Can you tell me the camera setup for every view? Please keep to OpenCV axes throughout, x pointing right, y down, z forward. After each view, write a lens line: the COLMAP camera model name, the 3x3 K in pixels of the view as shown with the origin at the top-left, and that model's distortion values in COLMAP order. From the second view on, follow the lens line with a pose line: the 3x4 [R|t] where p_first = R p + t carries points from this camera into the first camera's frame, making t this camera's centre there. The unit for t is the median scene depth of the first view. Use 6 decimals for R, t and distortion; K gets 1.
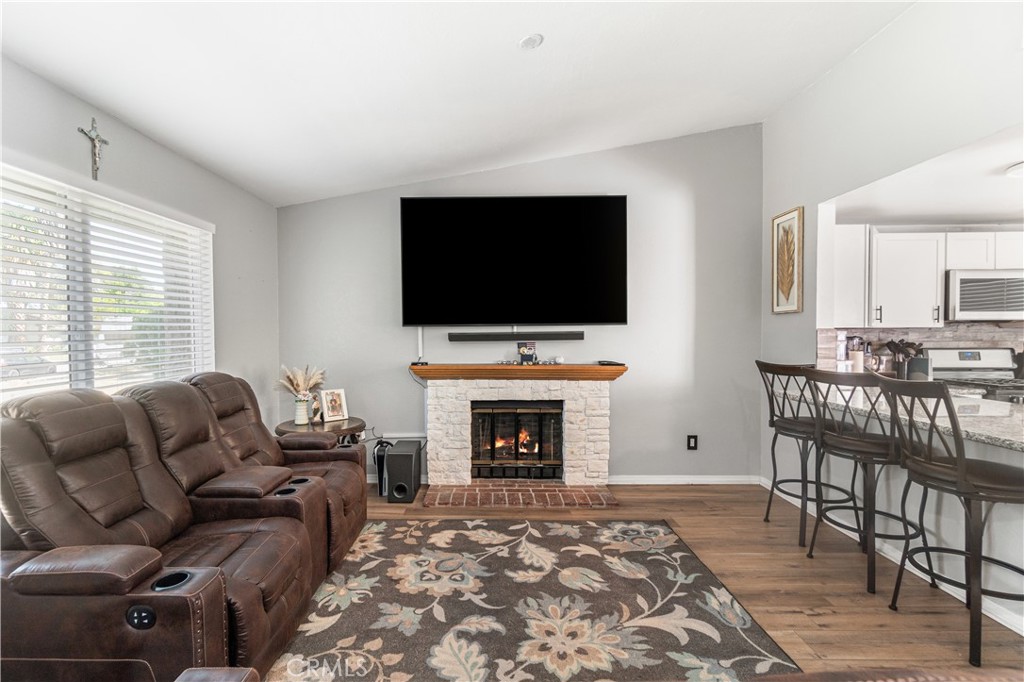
lens RADIAL K [[450.7, 0, 492.5], [0, 450.7, 341.3], [0, 0, 1]] dist [-0.000983, -0.000047]
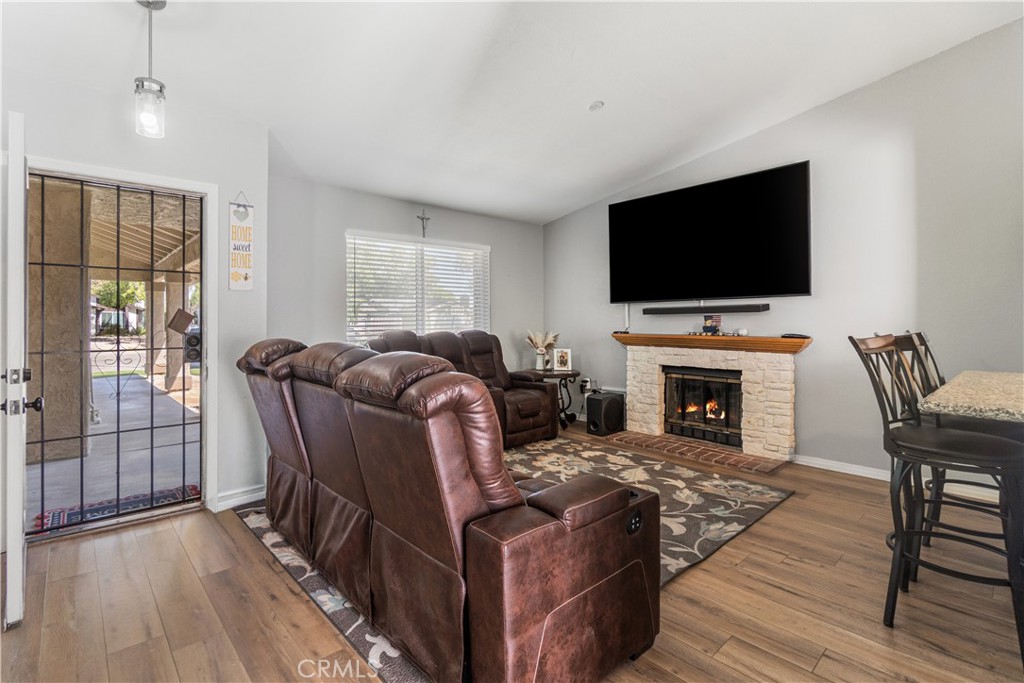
lens RADIAL K [[473.0, 0, 497.0], [0, 473.0, 314.3], [0, 0, 1]] dist [-0.000511, 0.000087]
pose [[0.675994, -0.008378, -0.736860, 0.756892], [-0.015509, 0.999552, -0.025593, 0.049496], [0.736744, 0.028729, 0.675561, -0.202415]]
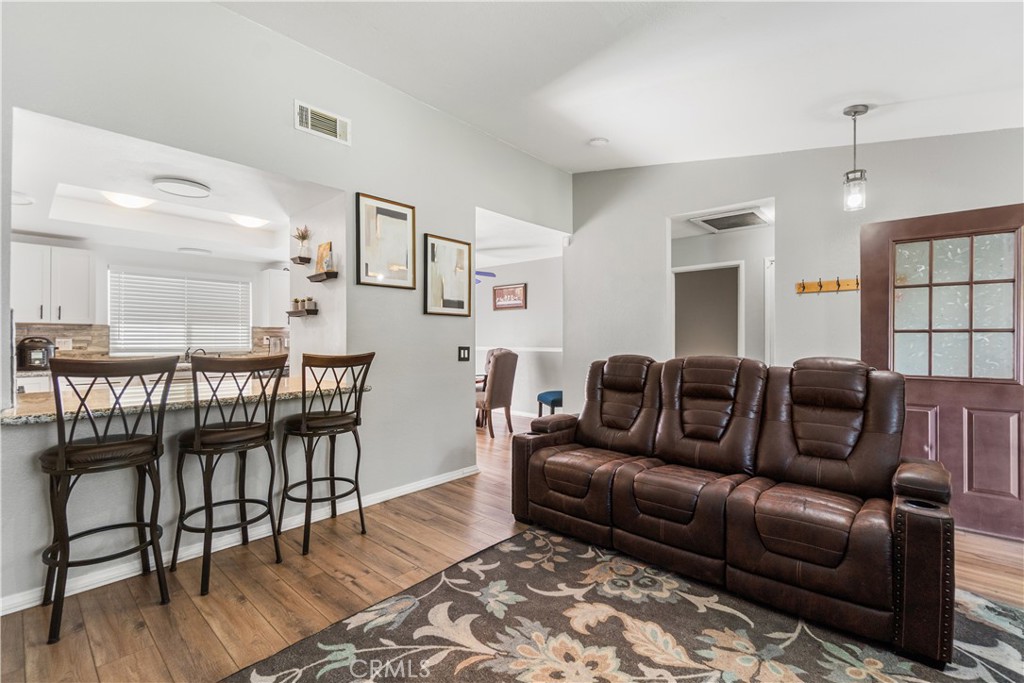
lens RADIAL K [[457.5, 0, 502.2], [0, 457.5, 345.6], [0, 0, 1]] dist [0.000962, 0.000350]
pose [[-0.746716, -0.007456, 0.665102, -0.193892], [0.012358, 0.999609, 0.025080, 0.025602], [-0.665028, 0.026947, -0.746332, 1.108763]]
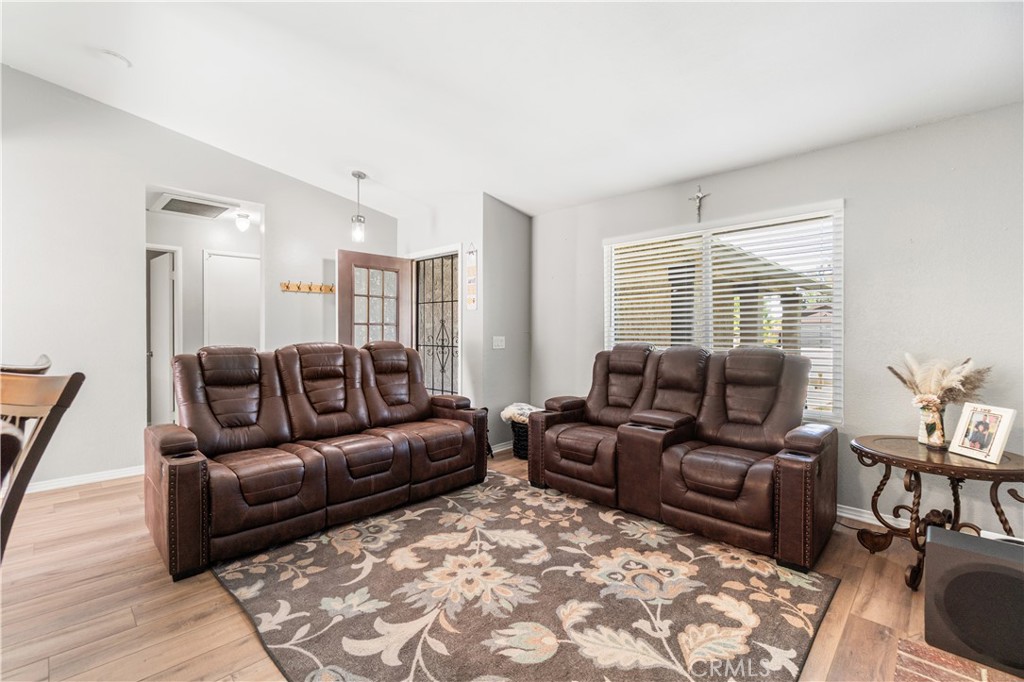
lens RADIAL K [[449.2, 0, 489.1], [0, 449.2, 336.6], [0, 0, 1]] dist [-0.004262, 0.000557]
pose [[-0.703492, 0.008142, -0.710656, 0.605814], [-0.019245, 0.999349, 0.030501, 0.018751], [0.710442, 0.035134, -0.702878, 1.181930]]
